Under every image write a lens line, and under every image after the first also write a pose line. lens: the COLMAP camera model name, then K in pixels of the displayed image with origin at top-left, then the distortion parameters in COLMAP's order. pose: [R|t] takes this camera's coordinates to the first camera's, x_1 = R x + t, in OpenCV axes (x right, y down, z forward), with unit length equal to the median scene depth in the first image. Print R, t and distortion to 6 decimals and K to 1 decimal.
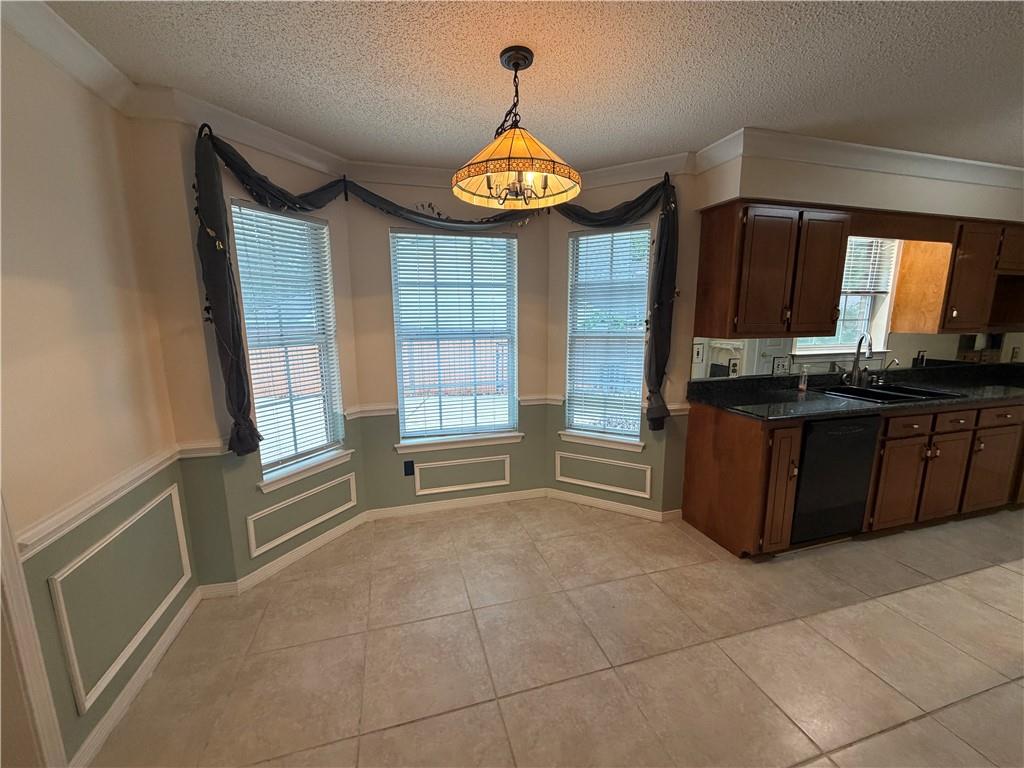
lens RADIAL K [[407.6, 0, 508.6], [0, 407.6, 384.0], [0, 0, 1]] dist [-0.000658, 0.000151]
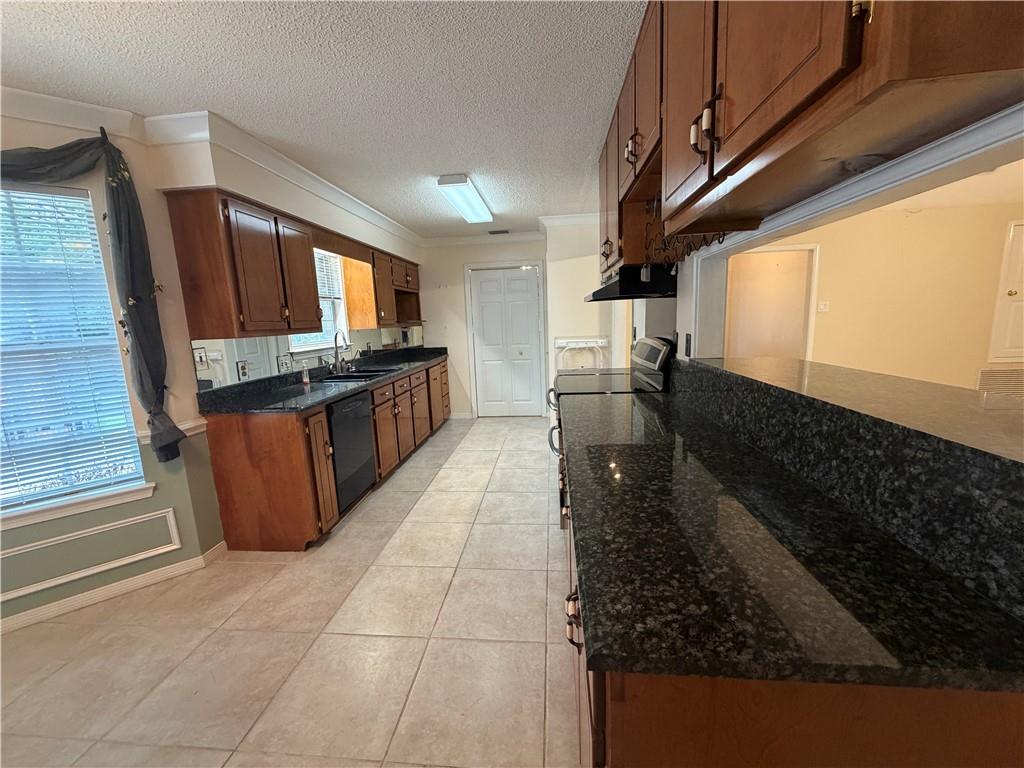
lens RADIAL K [[407.6, 0, 508.6], [0, 407.6, 384.0], [0, 0, 1]] dist [-0.000658, 0.000151]
pose [[0.372312, -0.158626, 0.914452, -0.098262], [0.194534, 0.976737, 0.090227, 0.027209], [-0.907491, 0.144300, 0.394509, 0.075813]]
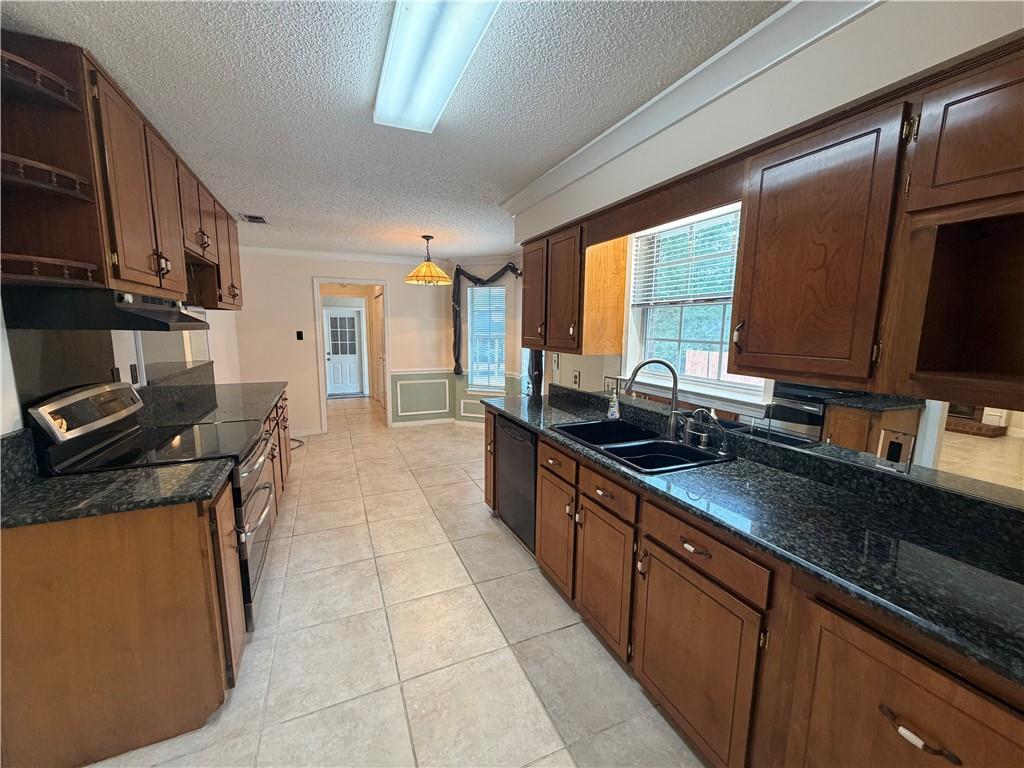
lens RADIAL K [[407.6, 0, 508.6], [0, 407.6, 384.0], [0, 0, 1]] dist [-0.000658, 0.000151]
pose [[0.134203, 0.147663, -0.979890, 1.751522], [-0.173594, 0.977048, 0.123459, -0.142789], [0.975630, 0.153535, 0.156756, 0.728710]]
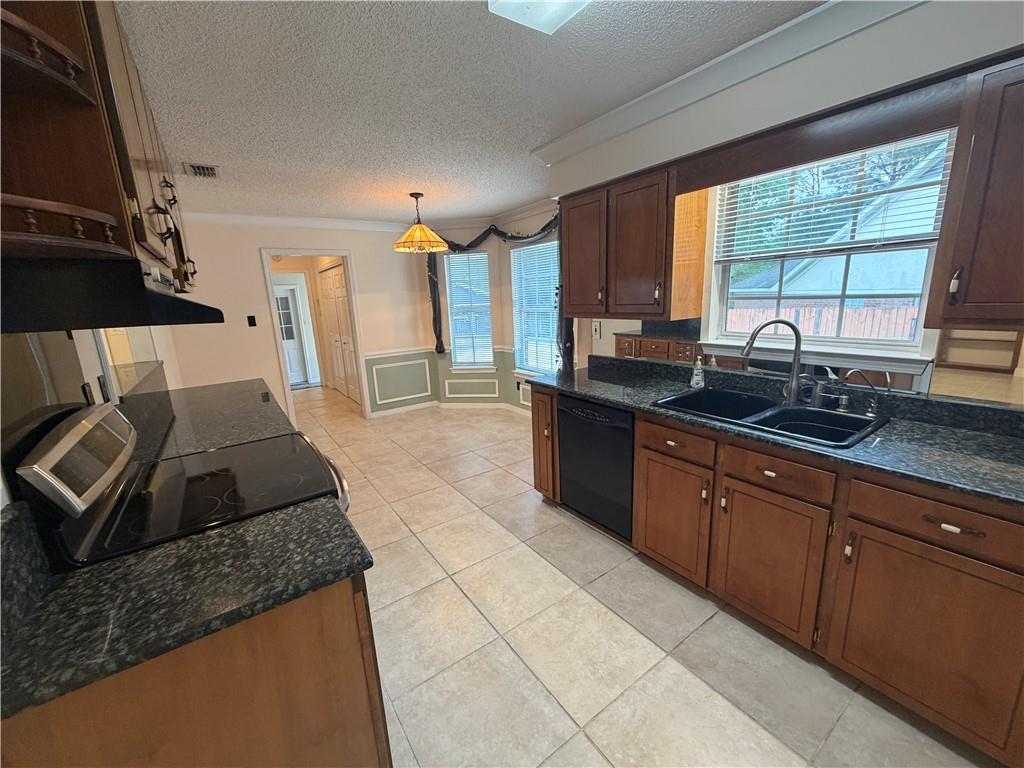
lens RADIAL K [[408.4, 0, 508.4], [0, 408.4, 384.9], [0, 0, 1]] dist [0.000873, 0.000056]
pose [[0.321860, 0.196131, -0.926250, 1.540652], [-0.114511, 0.979191, 0.167549, -0.093914], [0.939837, 0.052139, 0.337622, 0.434180]]
